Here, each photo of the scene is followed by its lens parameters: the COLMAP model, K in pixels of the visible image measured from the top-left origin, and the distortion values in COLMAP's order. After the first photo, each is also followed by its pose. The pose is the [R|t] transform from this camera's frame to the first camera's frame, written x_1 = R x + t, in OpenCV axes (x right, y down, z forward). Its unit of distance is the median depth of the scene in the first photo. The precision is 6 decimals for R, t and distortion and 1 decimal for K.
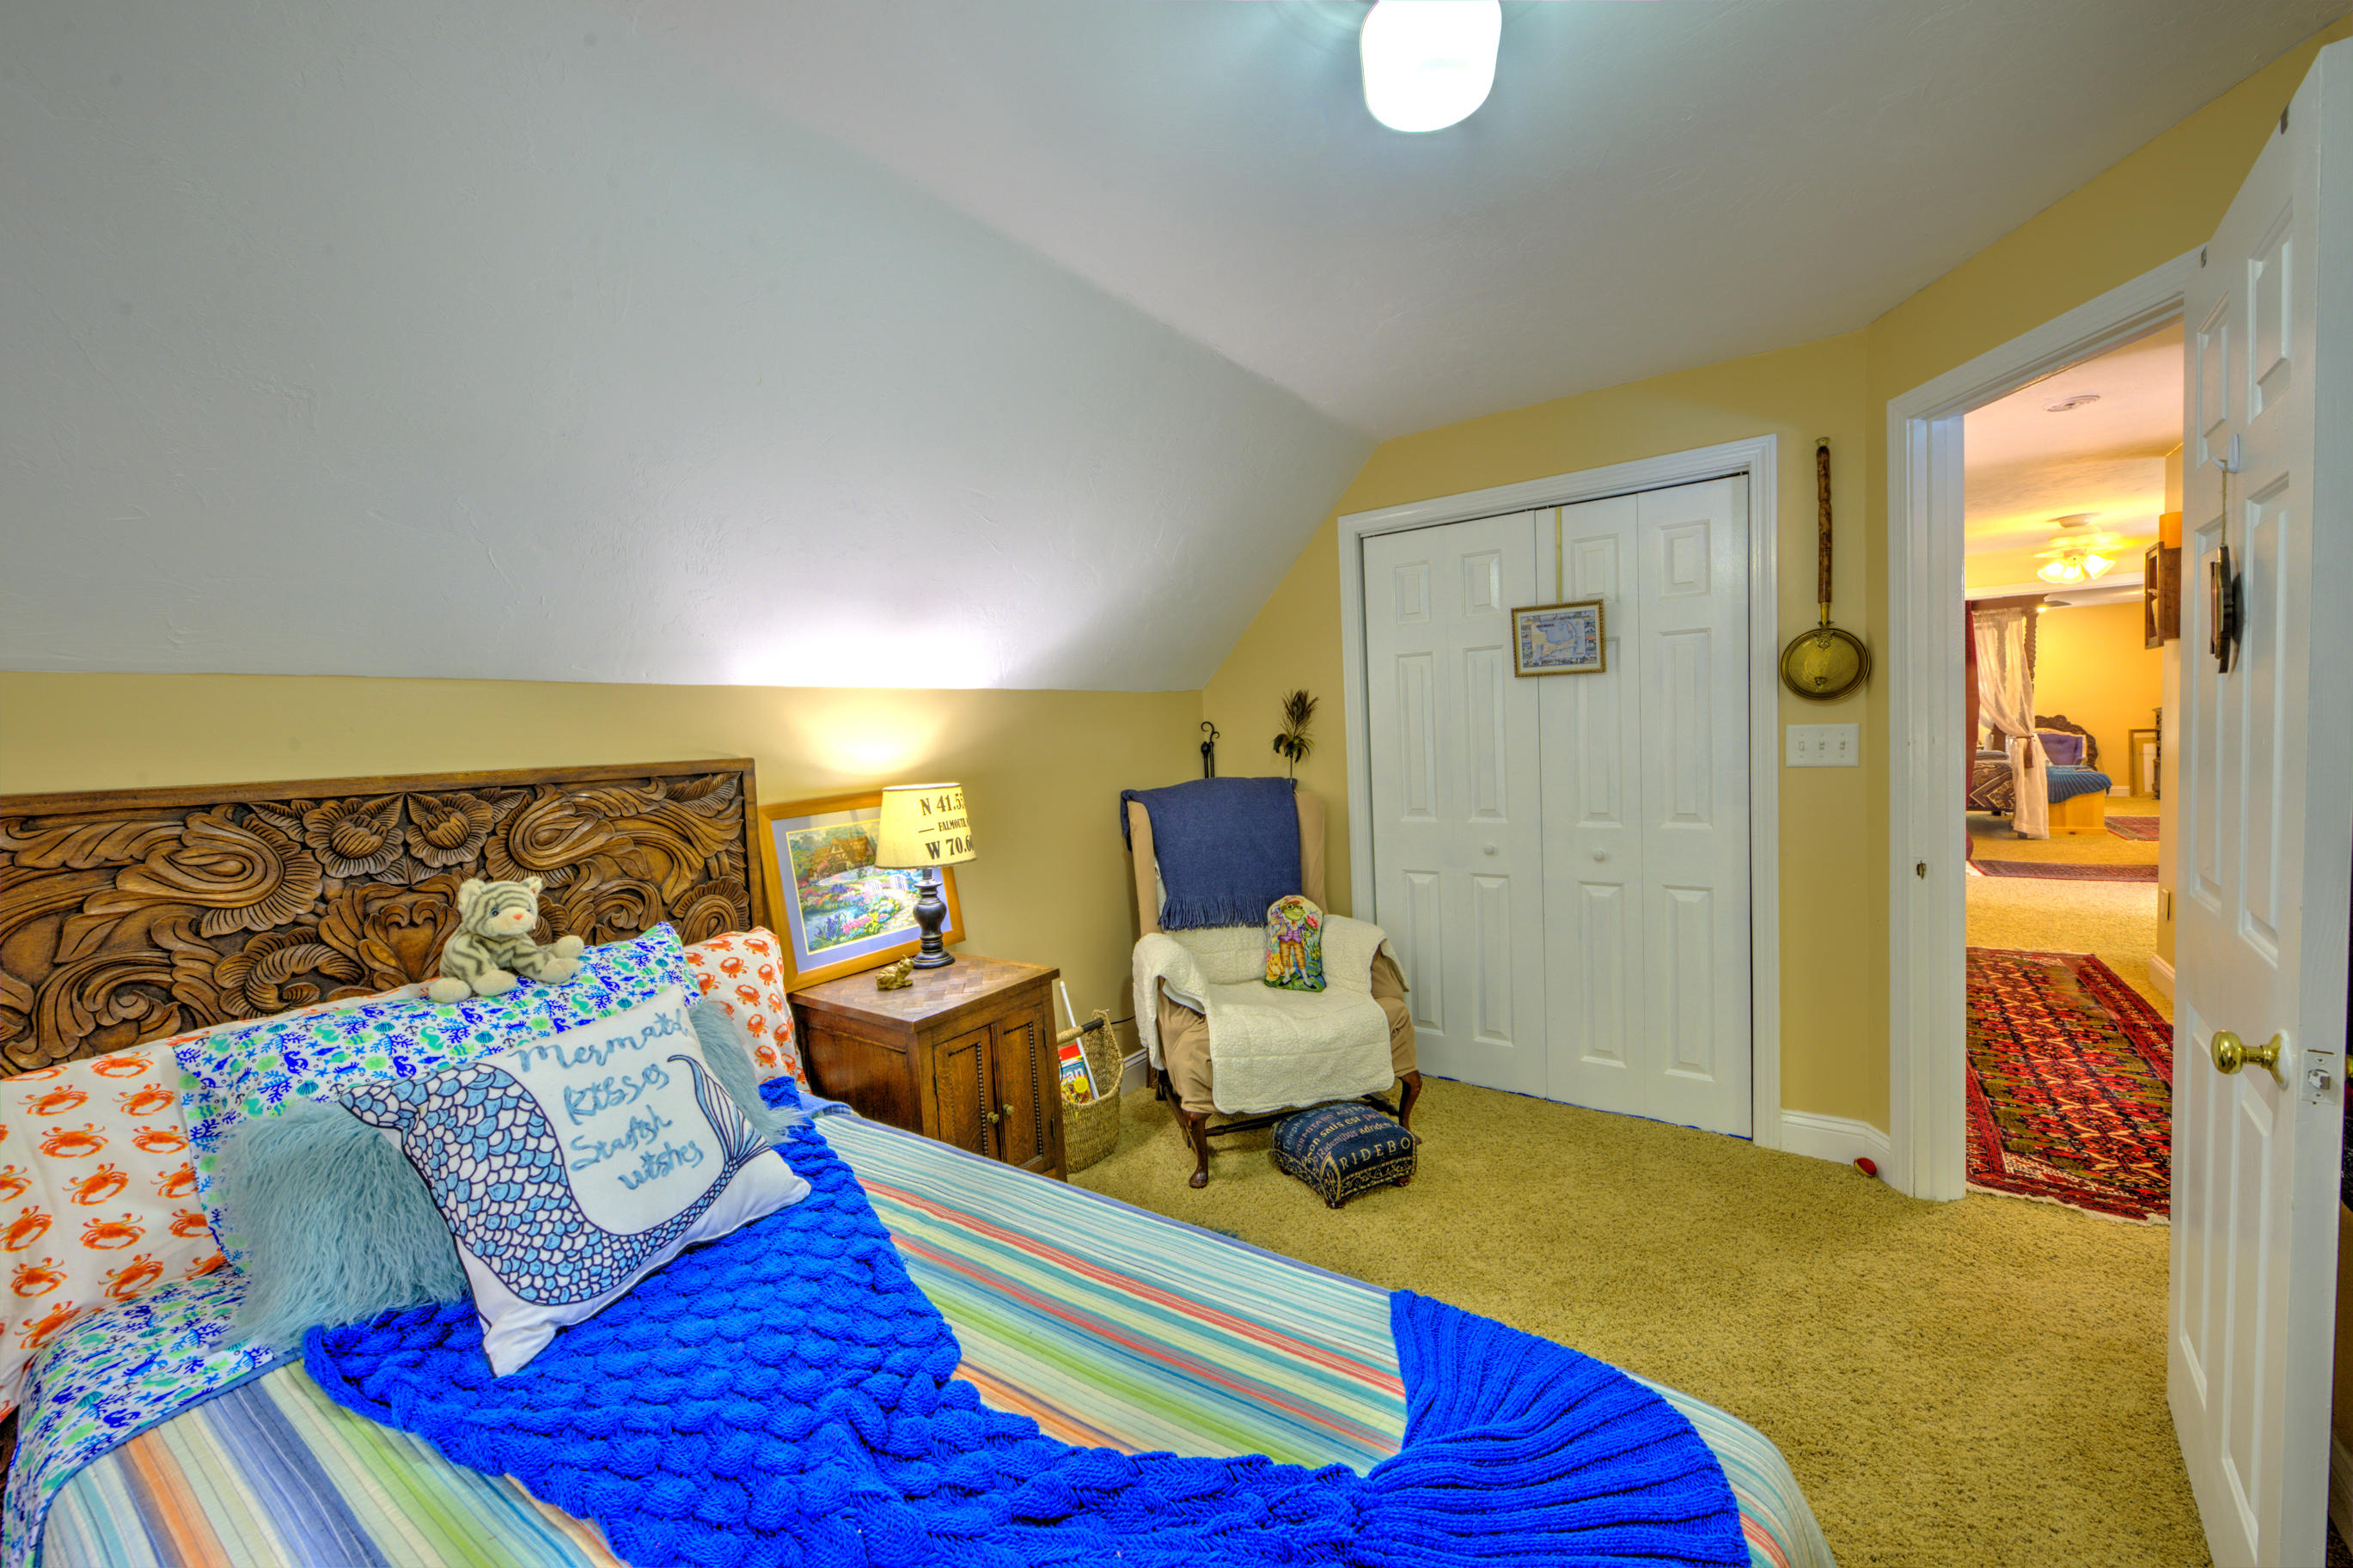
lens RADIAL K [[922.7, 0, 1171.1], [0, 922.7, 778.5], [0, 0, 1]] dist [-0.001818, -0.001203]
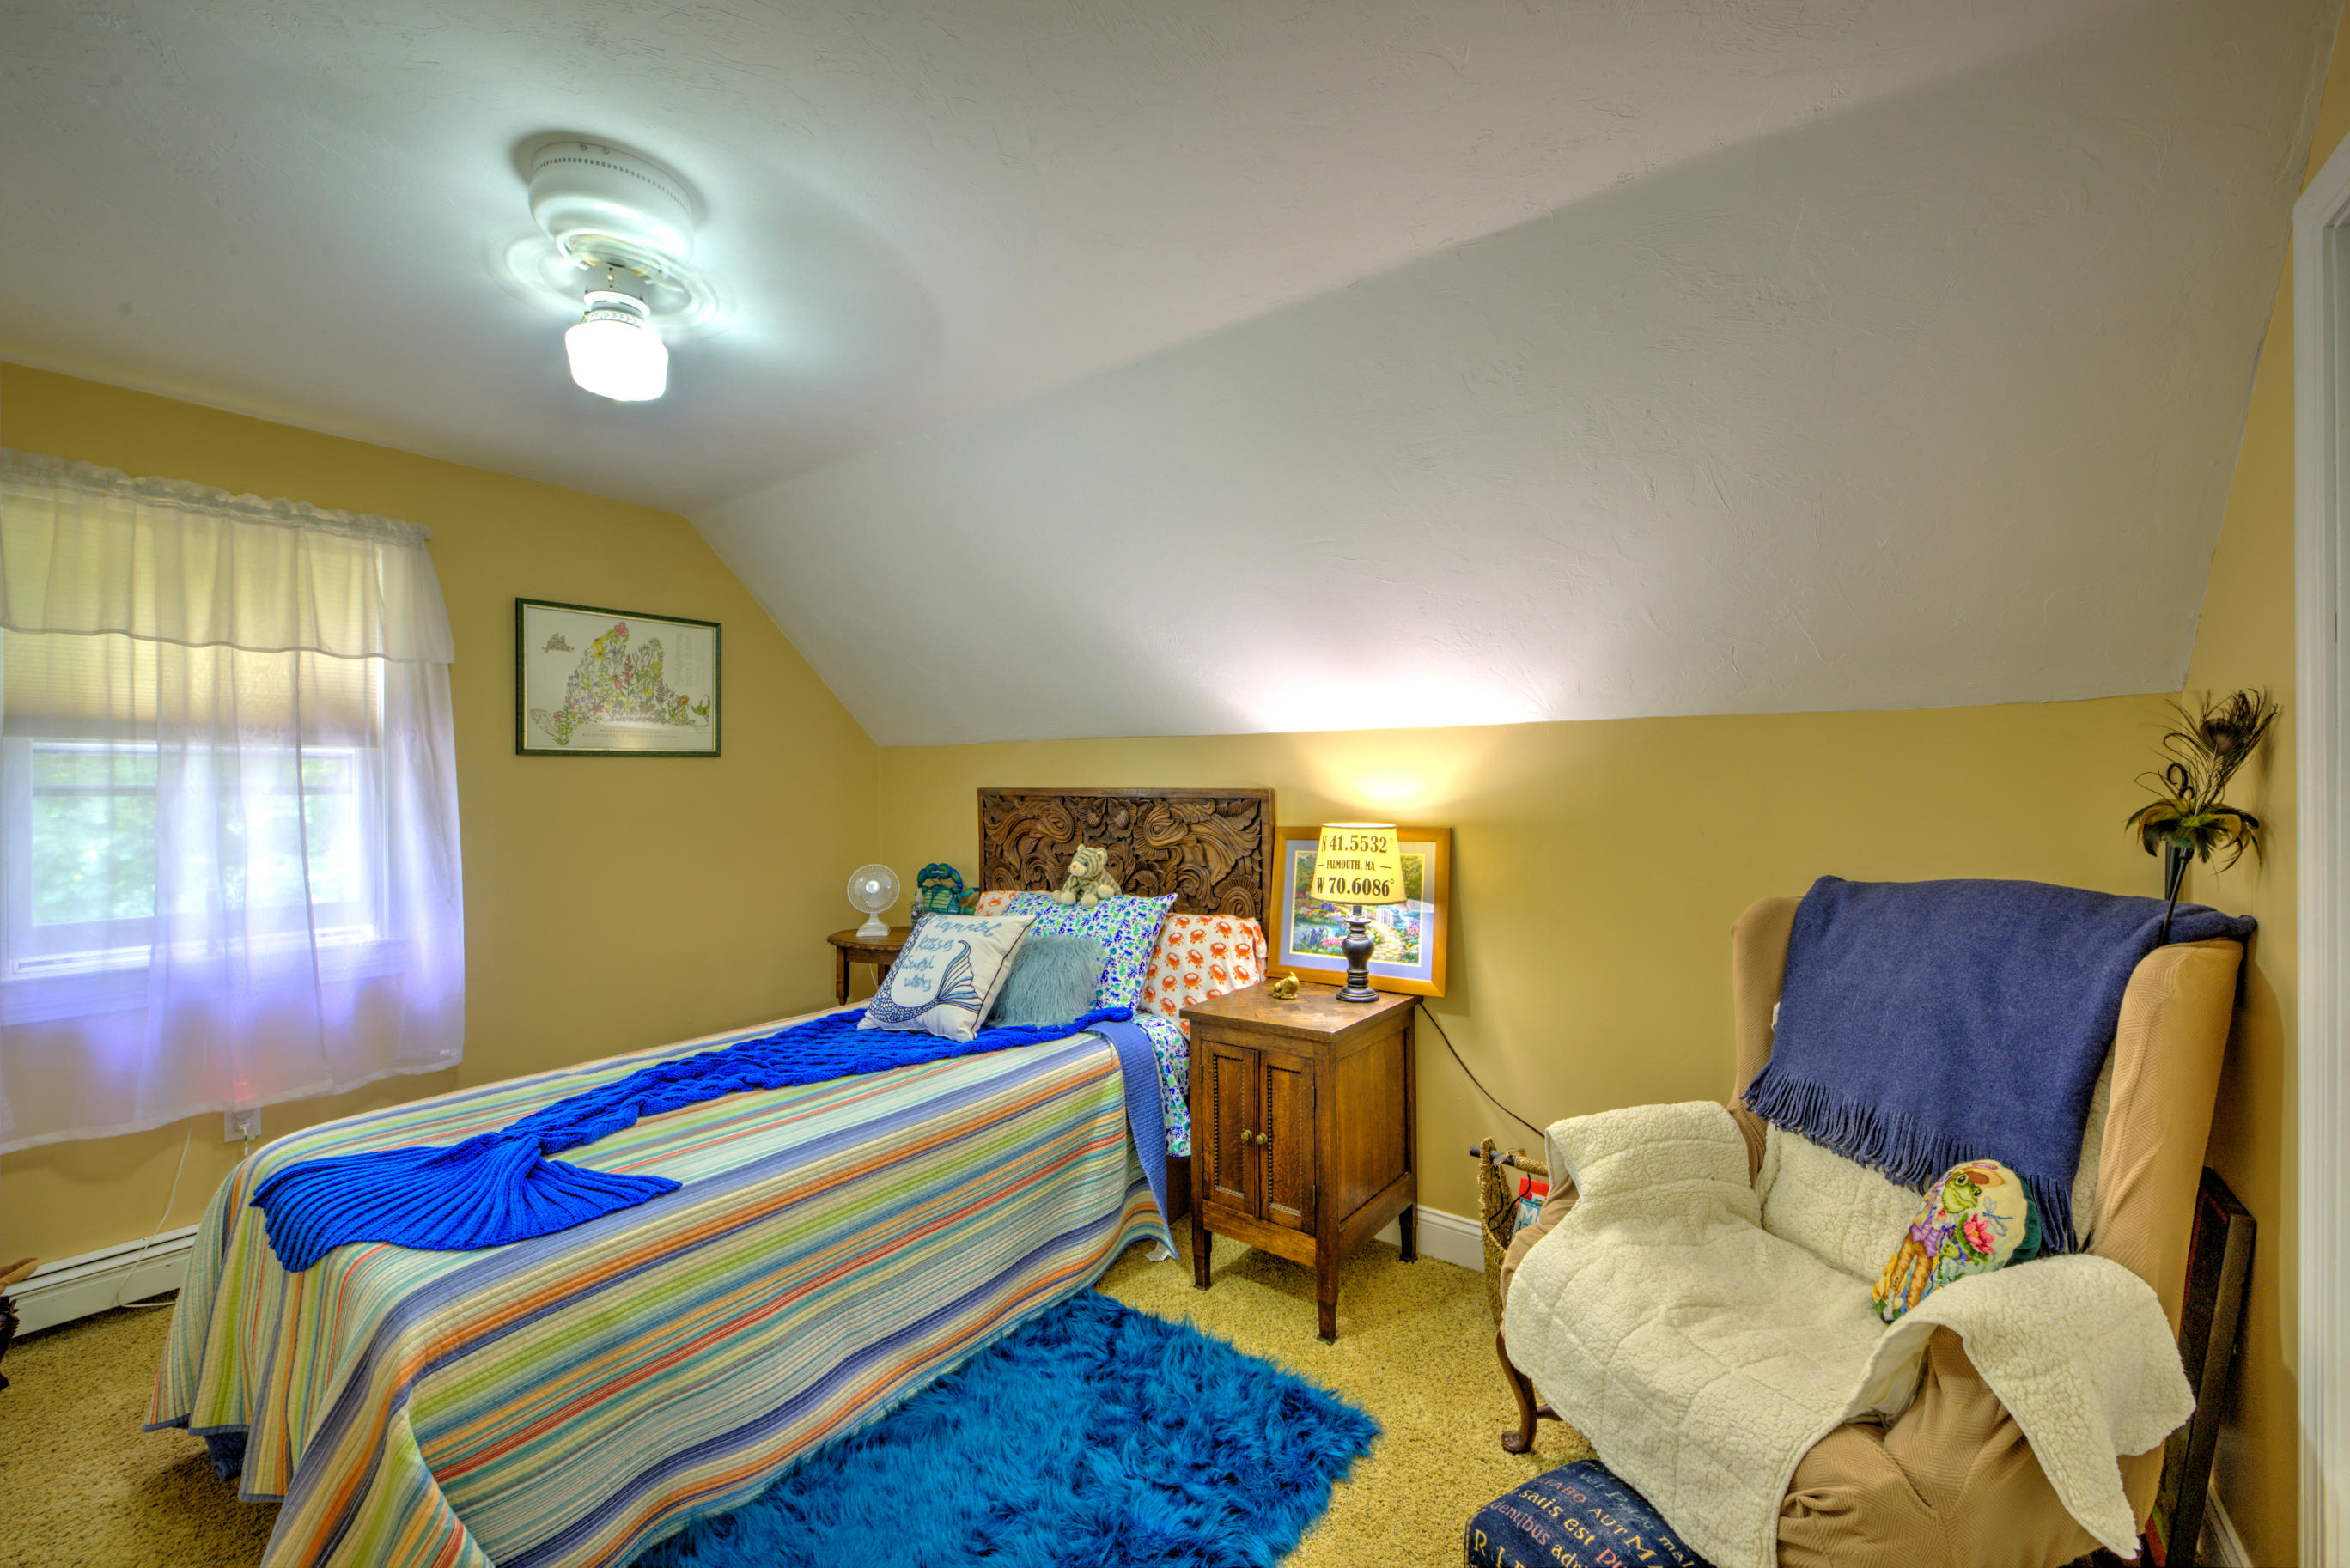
lens RADIAL K [[921.5, 0, 1180.2], [0, 921.5, 777.7], [0, 0, 1]] dist [-0.001818, -0.001203]
pose [[-0.011987, 0.047541, -0.998797, 0.826801], [-0.039971, 0.998048, 0.047985, -0.094050], [0.999129, 0.040499, -0.010063, 0.872471]]
